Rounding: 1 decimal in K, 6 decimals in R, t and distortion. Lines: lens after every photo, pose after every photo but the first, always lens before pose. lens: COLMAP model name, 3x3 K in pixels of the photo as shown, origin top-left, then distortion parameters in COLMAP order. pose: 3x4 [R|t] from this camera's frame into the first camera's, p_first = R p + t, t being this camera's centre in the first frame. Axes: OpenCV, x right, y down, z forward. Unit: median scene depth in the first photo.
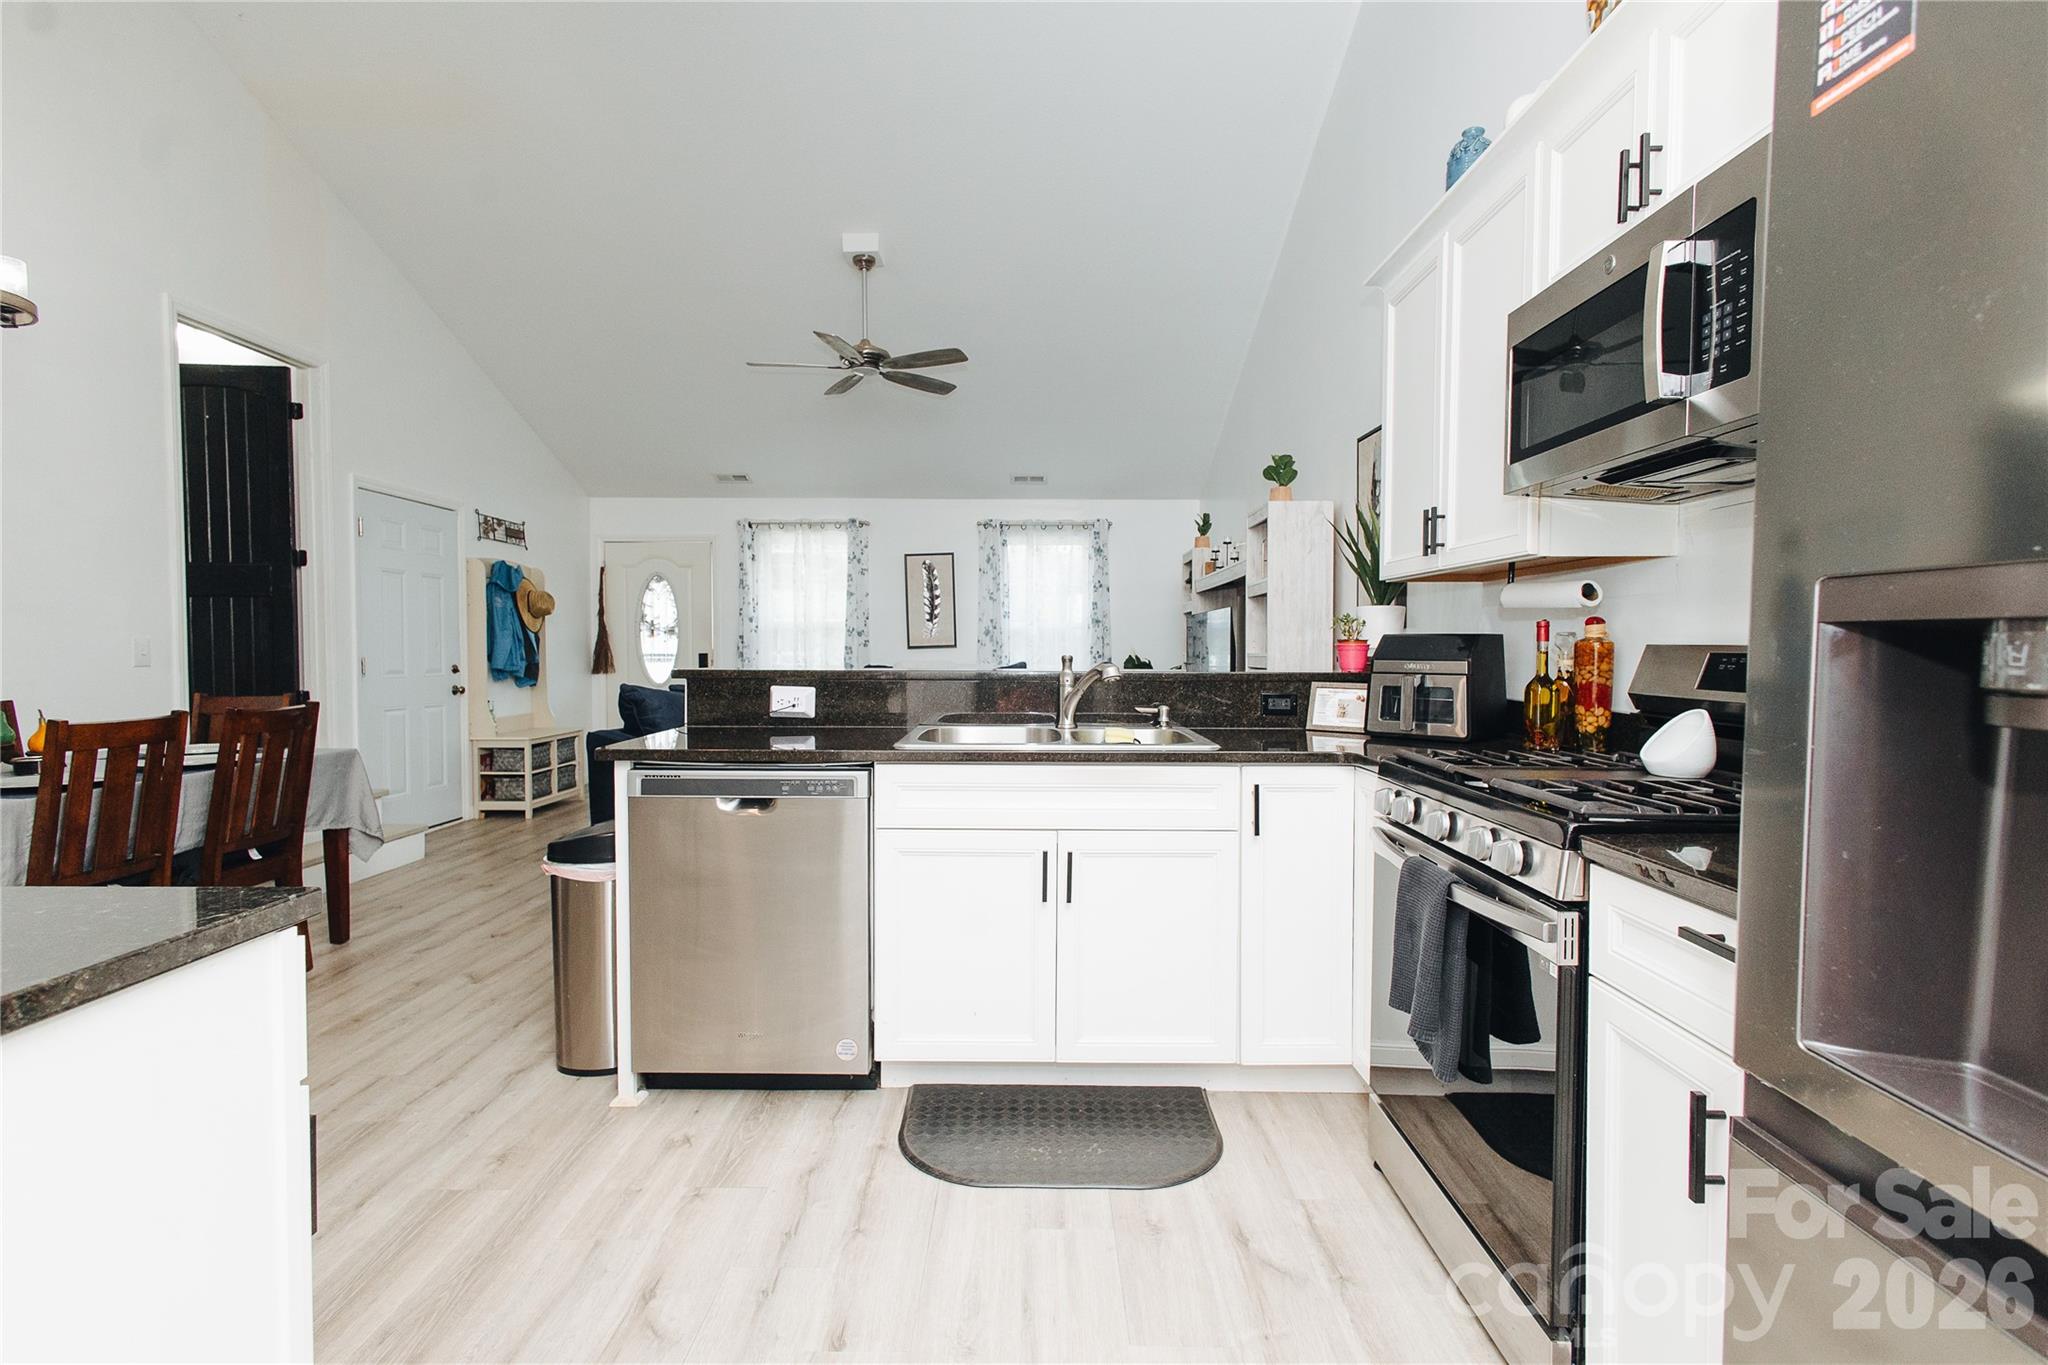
lens RADIAL K [[946.9, 0, 1024.0], [0, 946.9, 682.5], [0, 0, 1]] dist [0.010671, 0.001149]
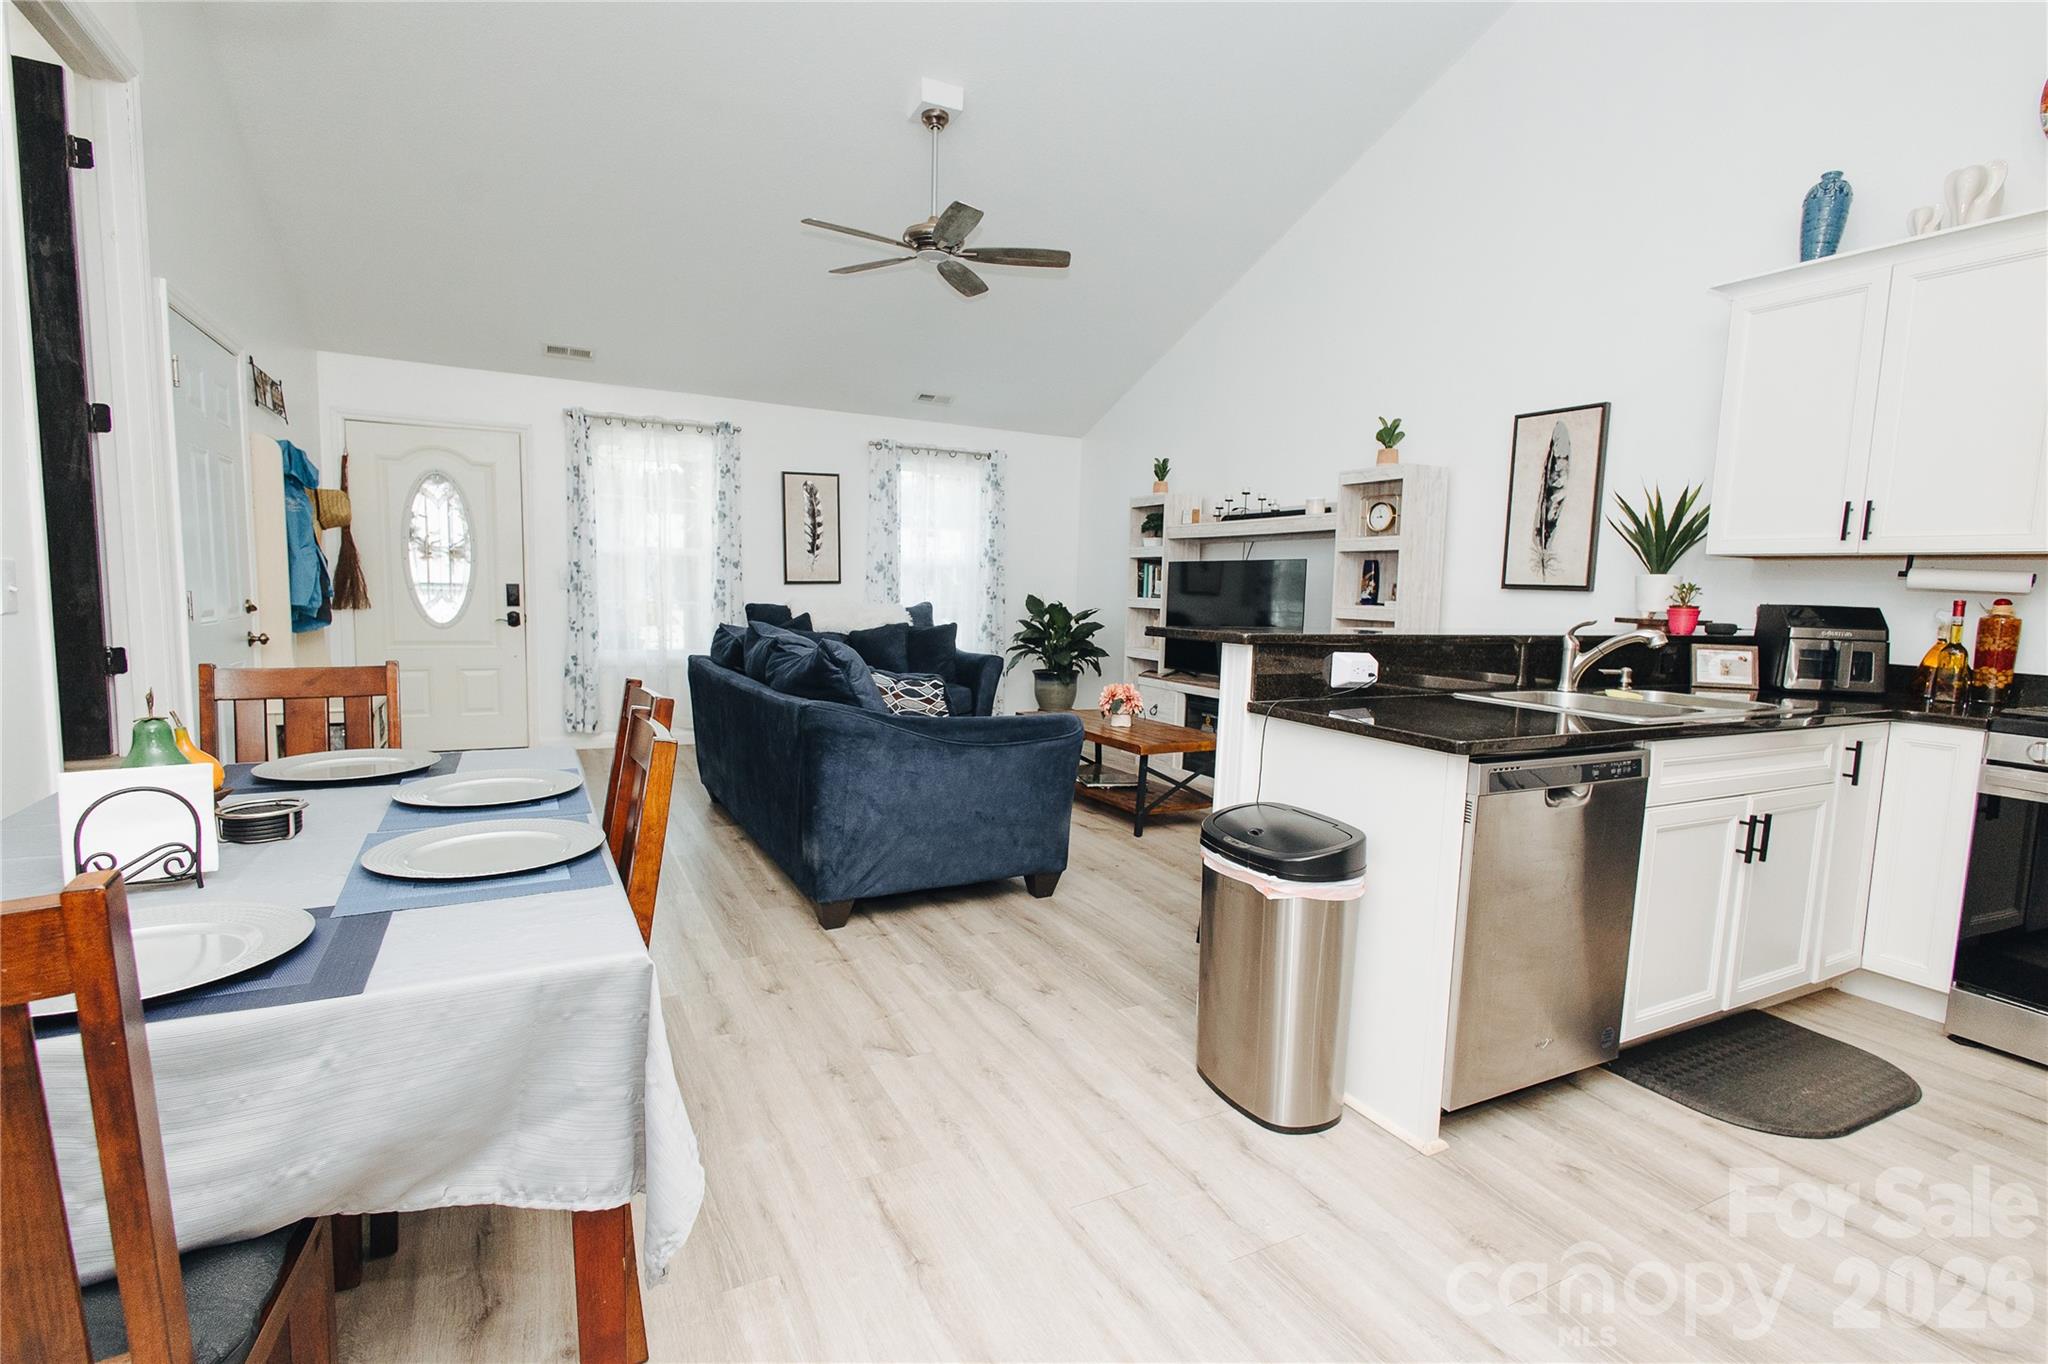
lens RADIAL K [[962.7, 0, 1010.9], [0, 962.7, 688.9], [0, 0, 1]] dist [0.004462, 0.000465]
pose [[0.883867, -0.028252, 0.466885, -0.423118], [-0.009082, 0.996949, 0.077521, -0.012881], [-0.467651, -0.072759, 0.880914, 0.162578]]
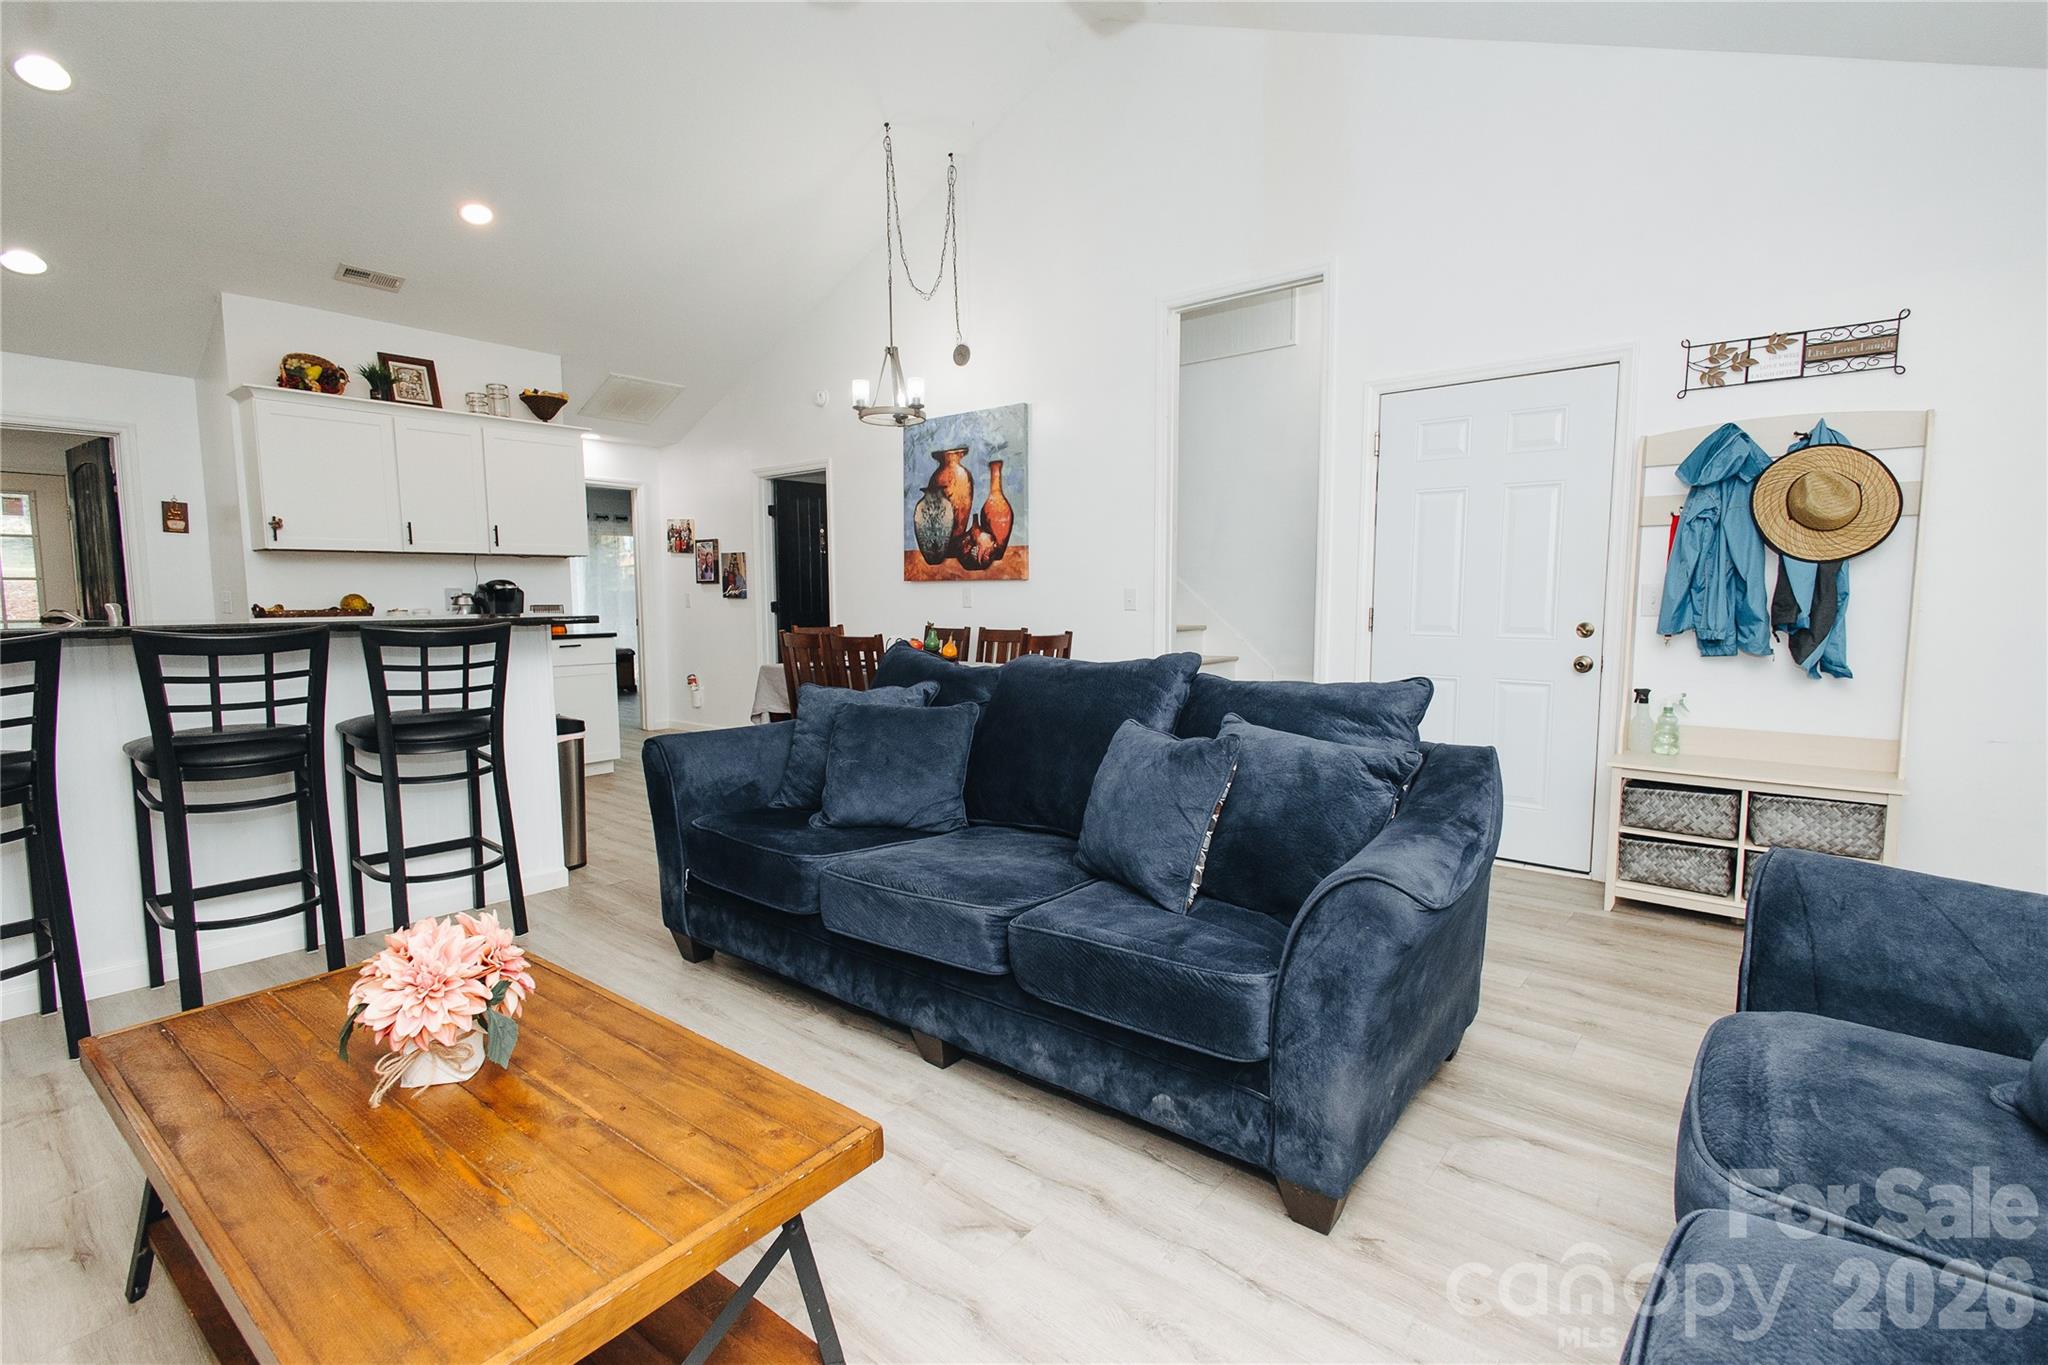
lens RADIAL K [[946.9, 0, 1024.0], [0, 946.9, 682.5], [0, 0, 1]] dist [0.010671, 0.001149]
pose [[-0.605767, 0.080069, -0.791603, 0.097376], [-0.027703, 0.992198, 0.121558, -0.042049], [0.795160, 0.095566, -0.598822, 1.017516]]
